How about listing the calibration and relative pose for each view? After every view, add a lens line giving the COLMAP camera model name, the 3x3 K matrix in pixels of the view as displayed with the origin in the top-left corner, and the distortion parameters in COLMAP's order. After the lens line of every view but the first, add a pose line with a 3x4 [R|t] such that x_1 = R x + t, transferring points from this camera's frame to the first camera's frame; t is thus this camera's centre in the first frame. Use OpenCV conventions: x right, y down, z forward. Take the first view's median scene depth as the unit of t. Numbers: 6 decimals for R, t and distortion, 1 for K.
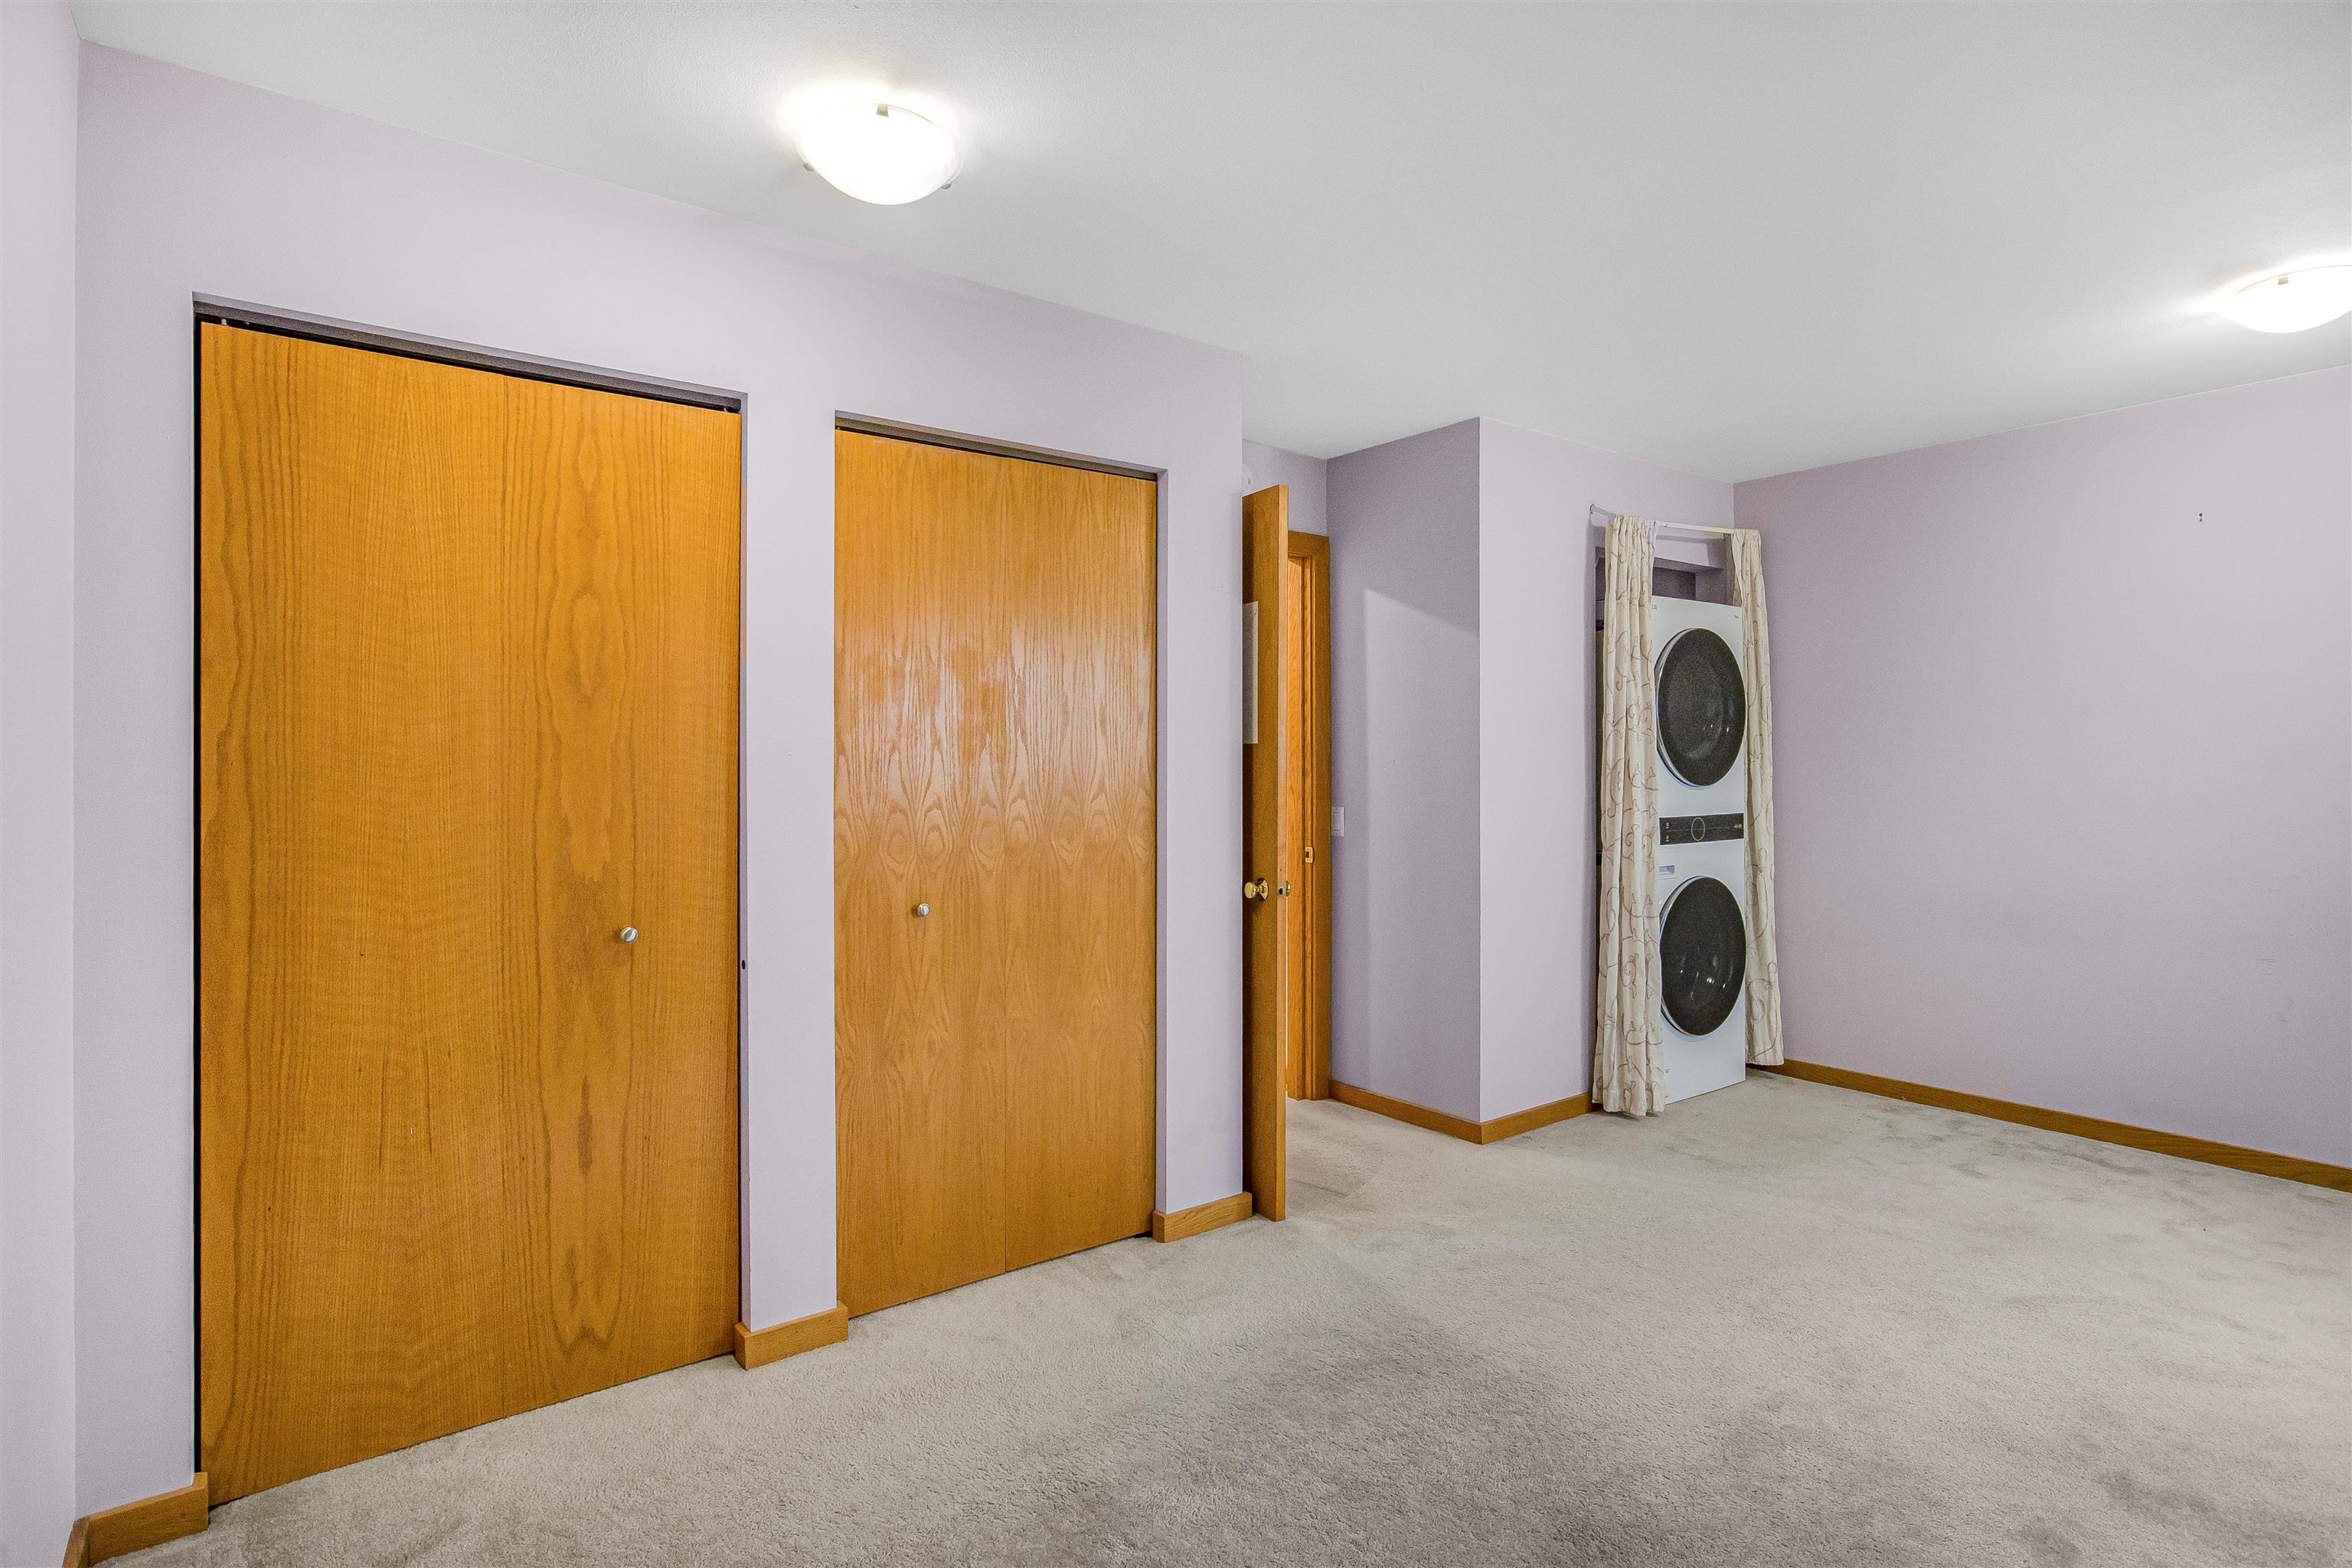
lens RADIAL K [[1208.4, 0, 1171.8], [0, 1208.4, 761.6], [0, 0, 1]] dist [-0.007423, 0.013691]
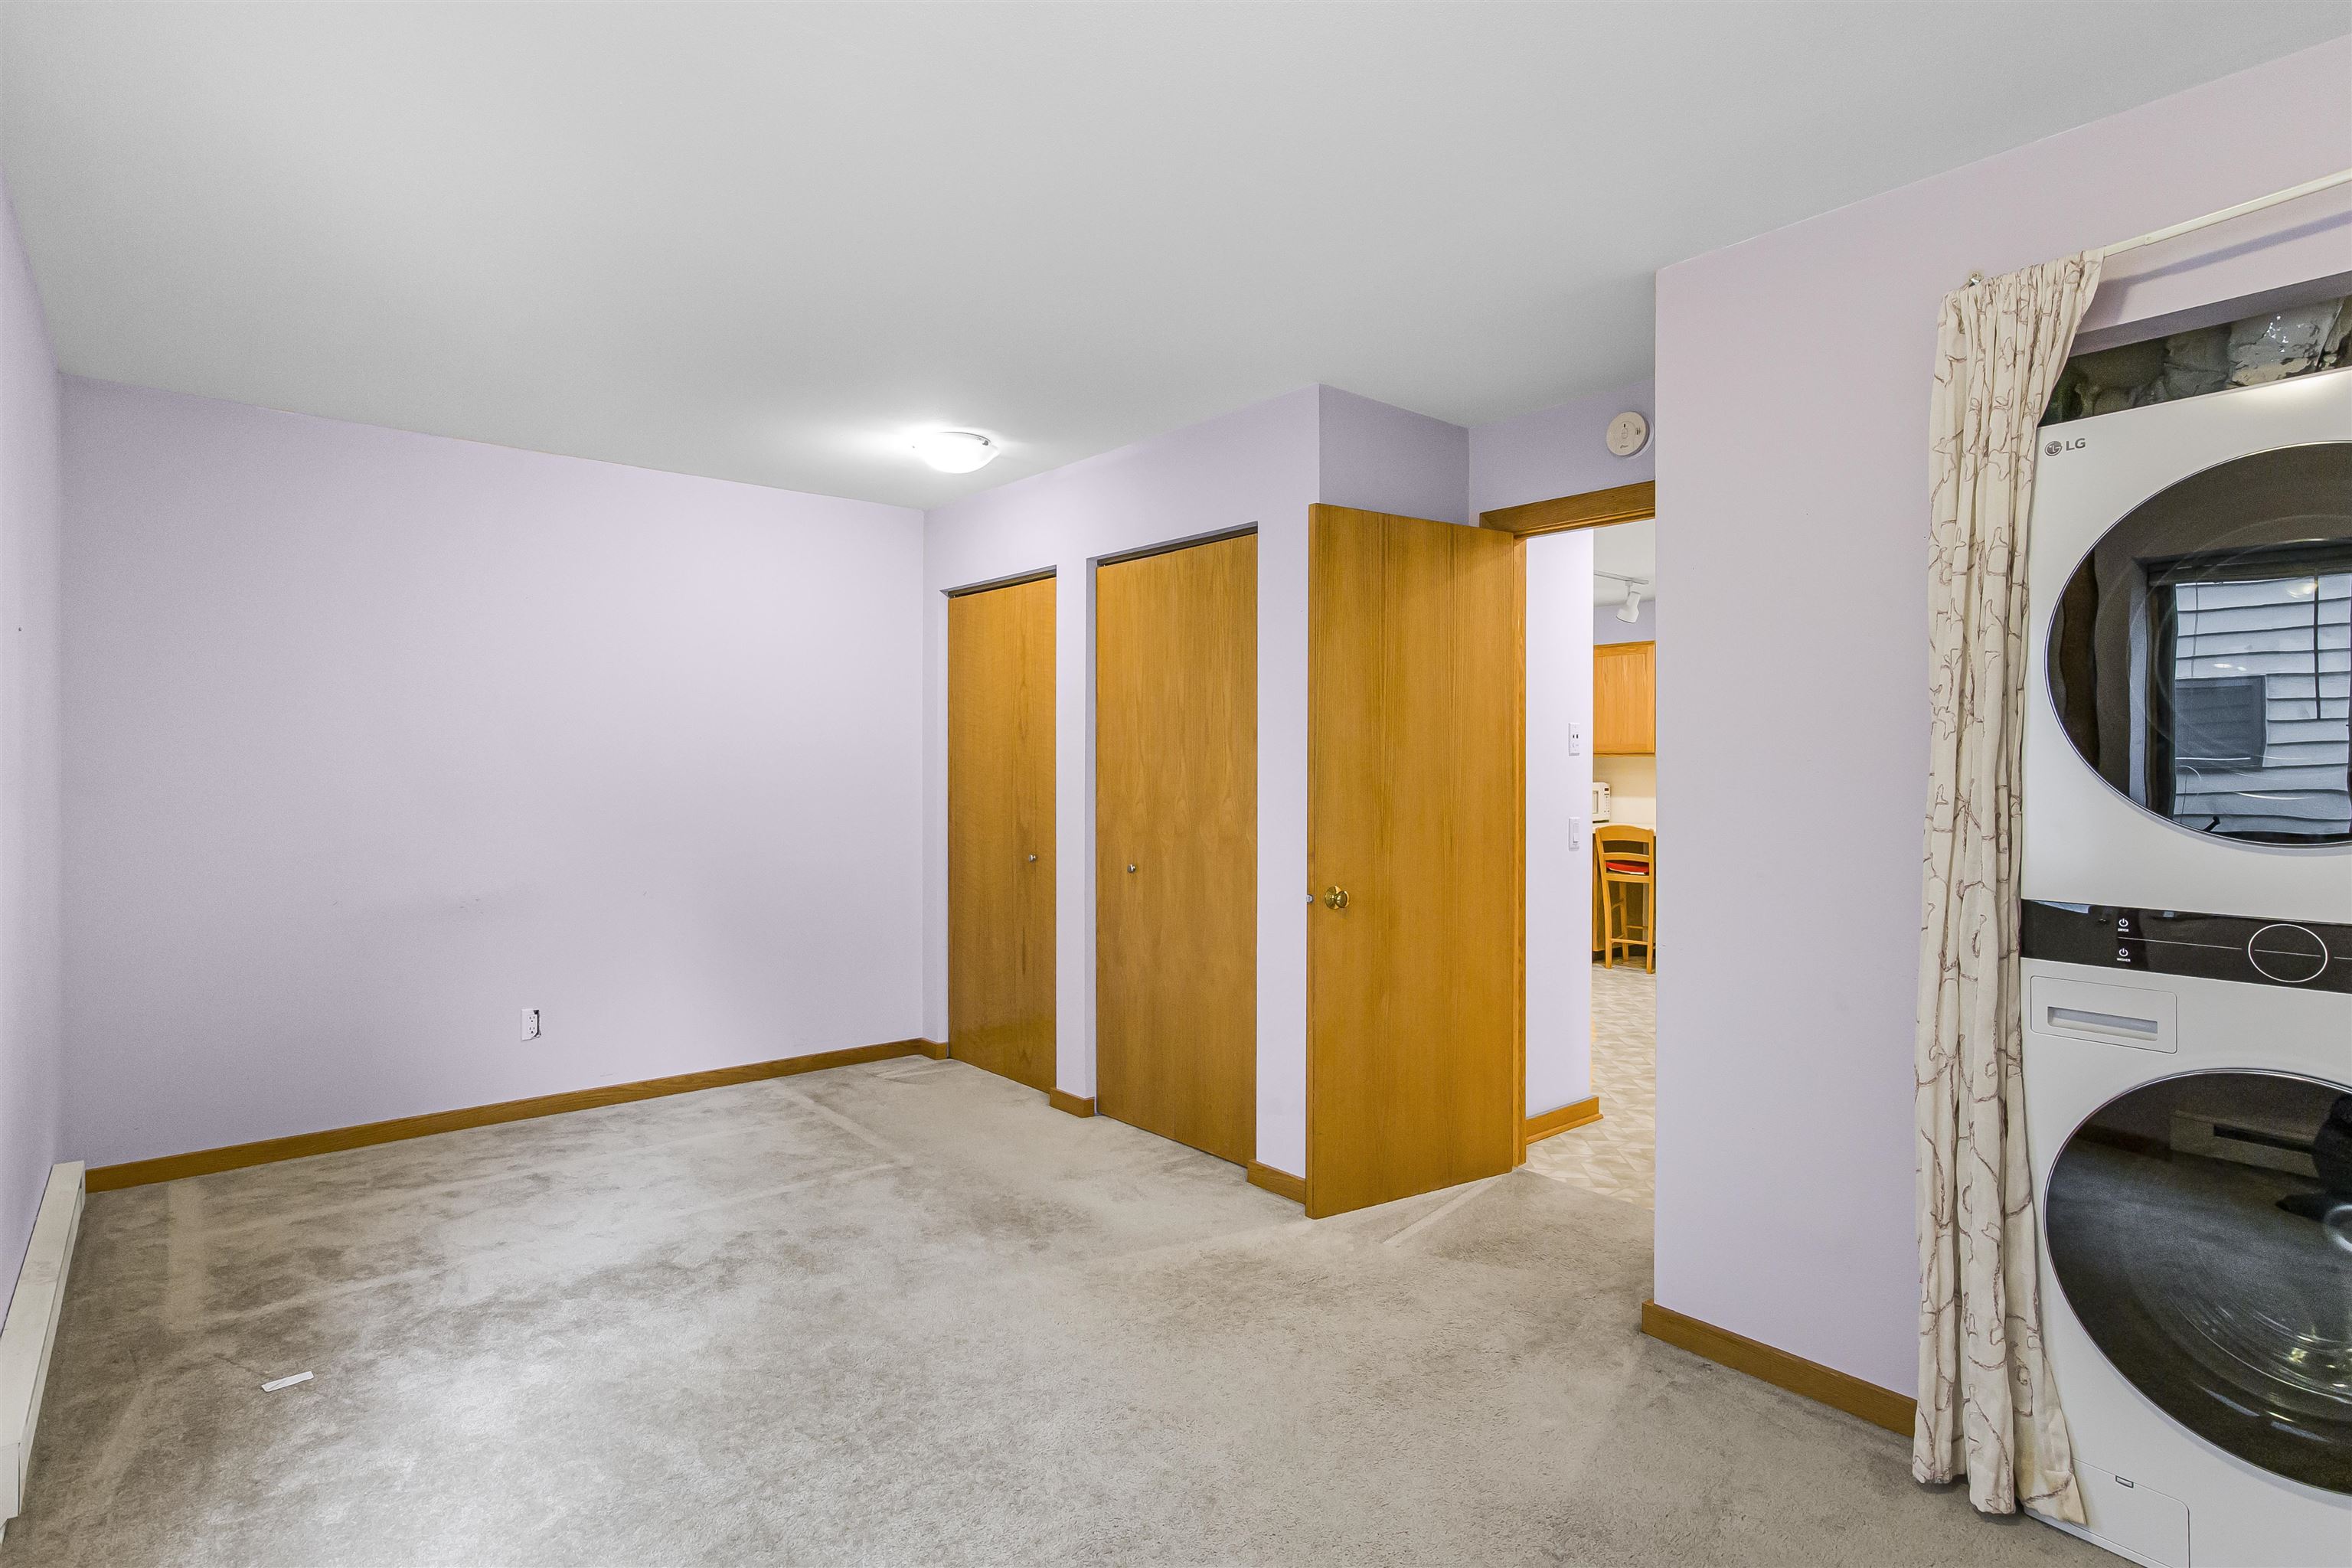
lens RADIAL K [[1208.4, 0, 1171.8], [0, 1208.4, 761.6], [0, 0, 1]] dist [-0.007423, 0.013691]
pose [[0.047269, -0.003080, -0.998877, 1.402398], [-0.005162, 0.999981, -0.003327, -0.007148], [0.998869, 0.005313, 0.047253, 1.046910]]
